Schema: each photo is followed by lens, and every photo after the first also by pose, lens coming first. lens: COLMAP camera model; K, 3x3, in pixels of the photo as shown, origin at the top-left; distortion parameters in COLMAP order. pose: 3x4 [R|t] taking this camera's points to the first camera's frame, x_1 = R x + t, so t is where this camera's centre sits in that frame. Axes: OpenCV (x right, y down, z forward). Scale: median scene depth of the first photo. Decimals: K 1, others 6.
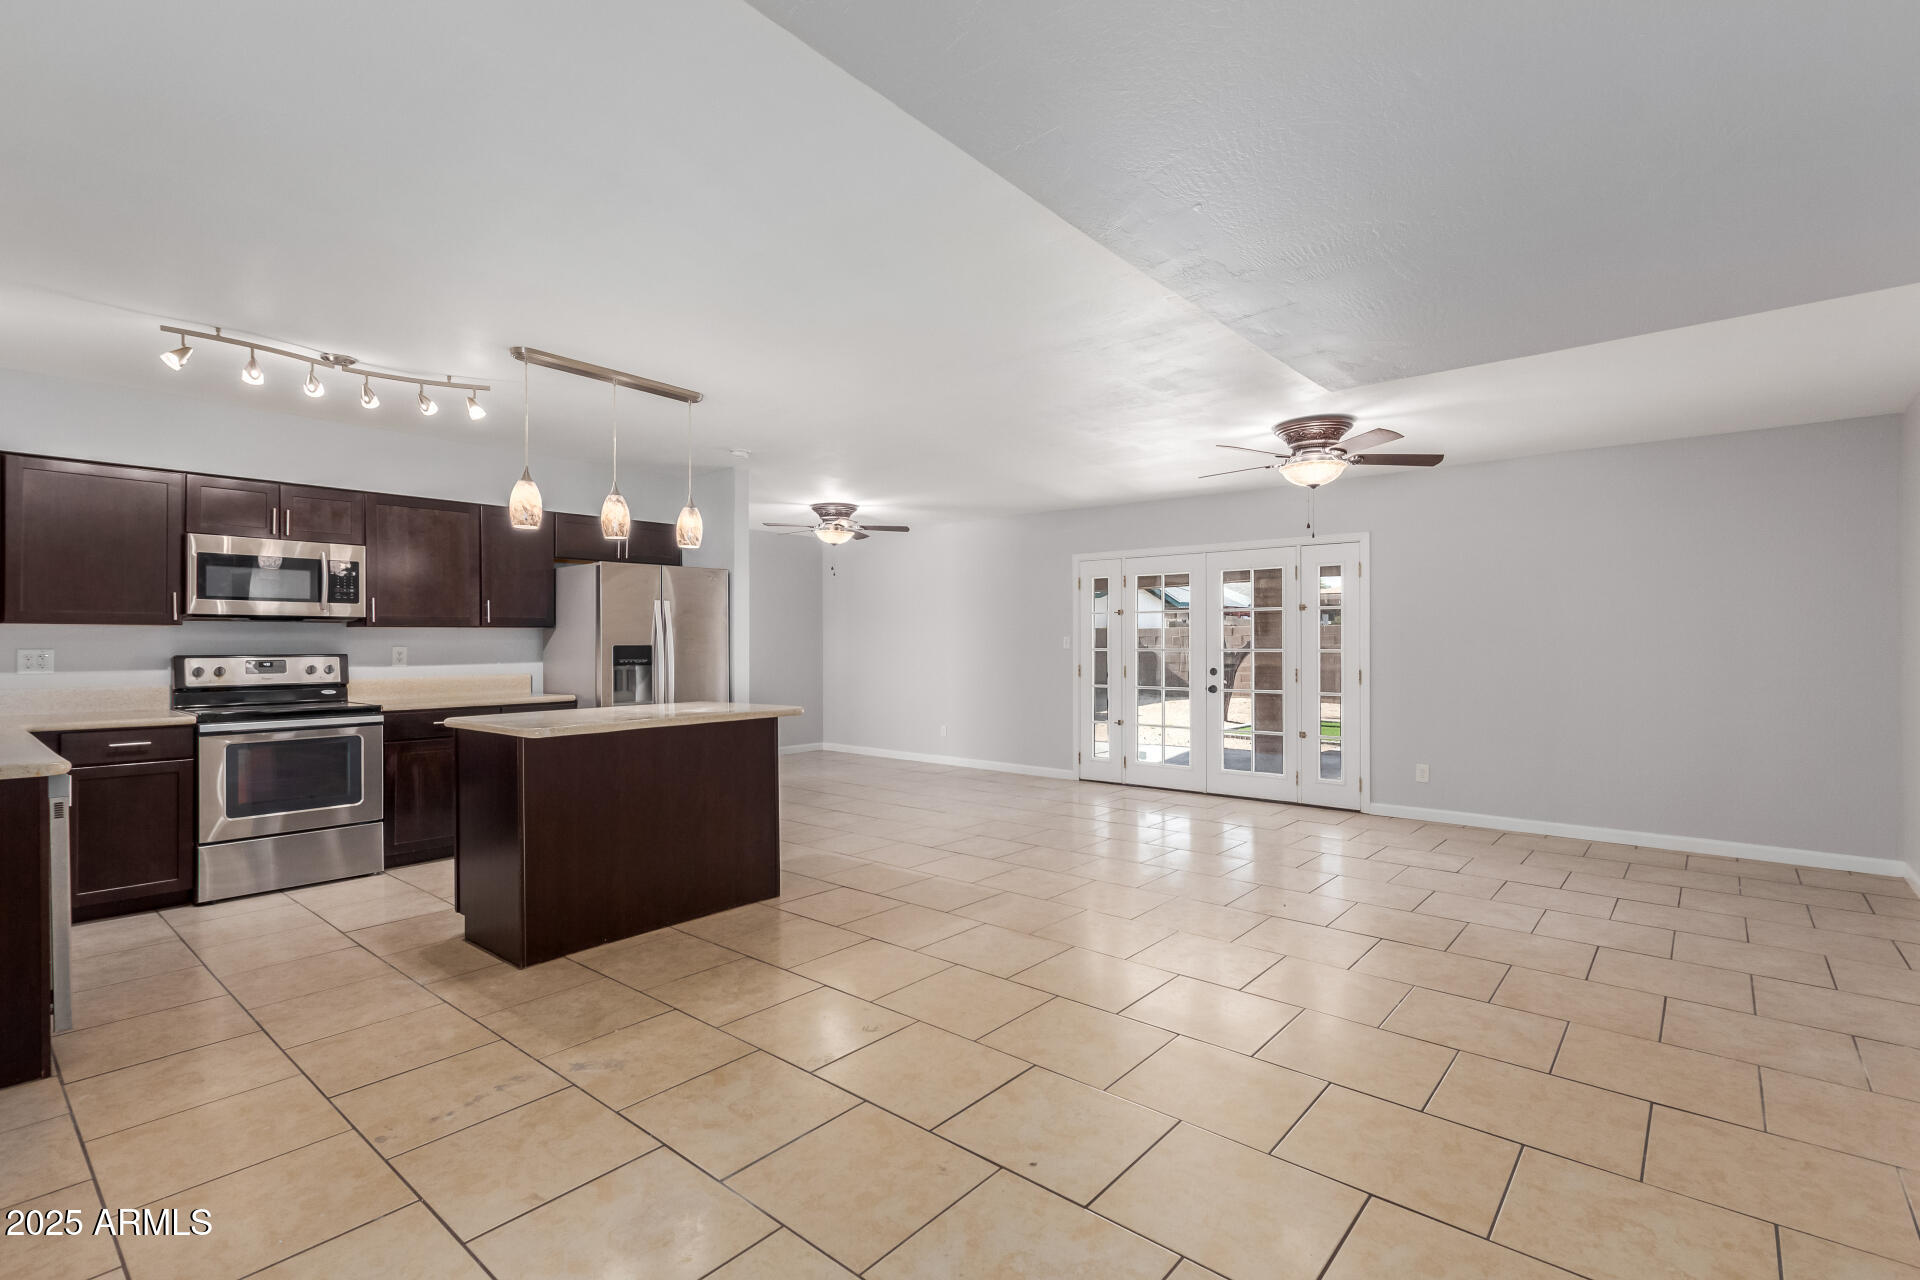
lens RADIAL K [[880.6, 0, 964.2], [0, 880.6, 637.5], [0, 0, 1]] dist [0.007373, -0.002158]
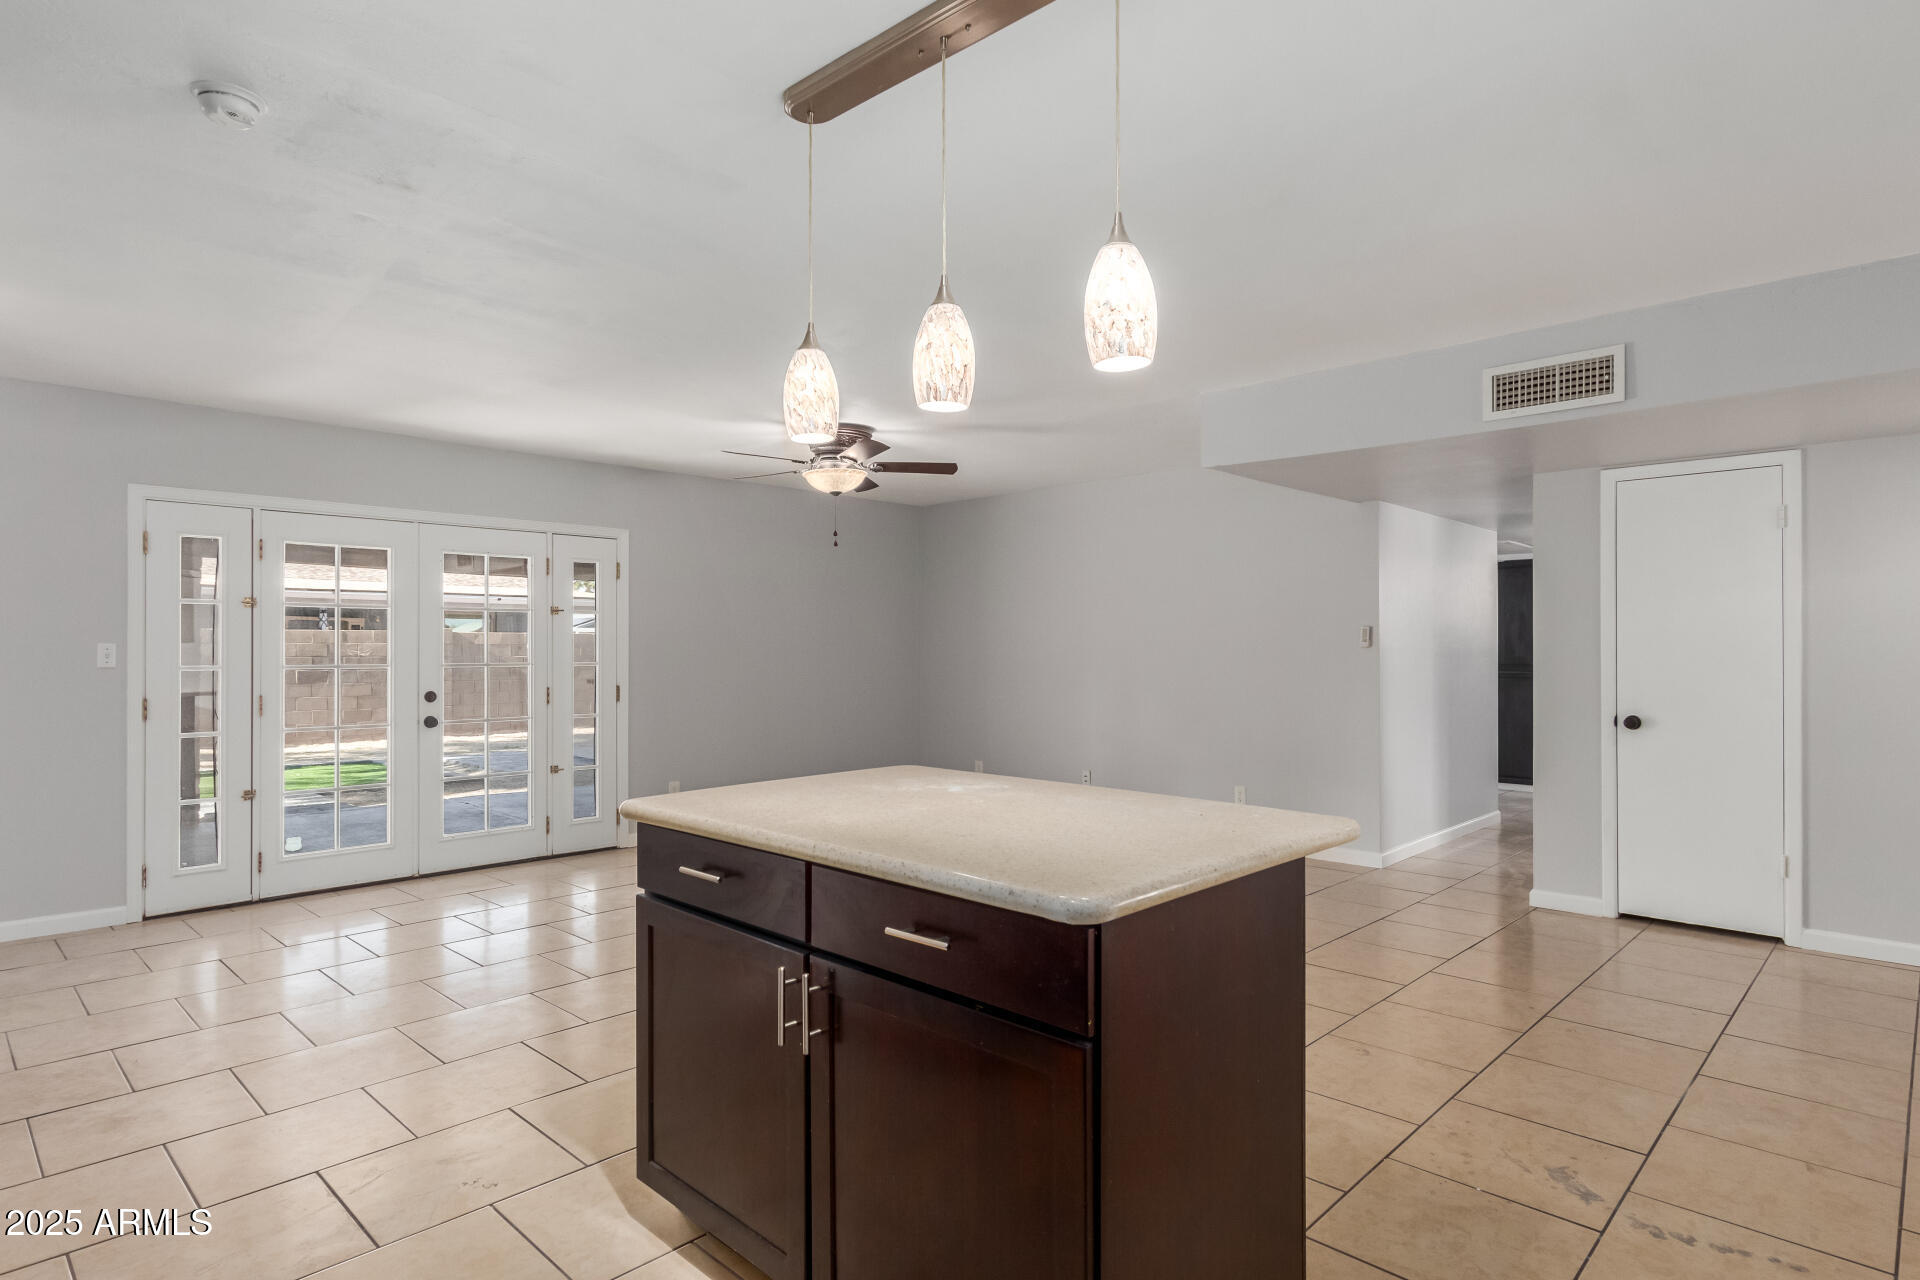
lens RADIAL K [[1051.7, 0, 932.1], [0, 1051.7, 639.7], [0, 0, 1]] dist [0.000487, 0.000246]
pose [[0.065228, 0.011889, 0.997800, -0.545377], [-0.004555, 0.999922, -0.011616, 0.002031], [-0.997860, -0.003787, 0.065277, 0.587625]]
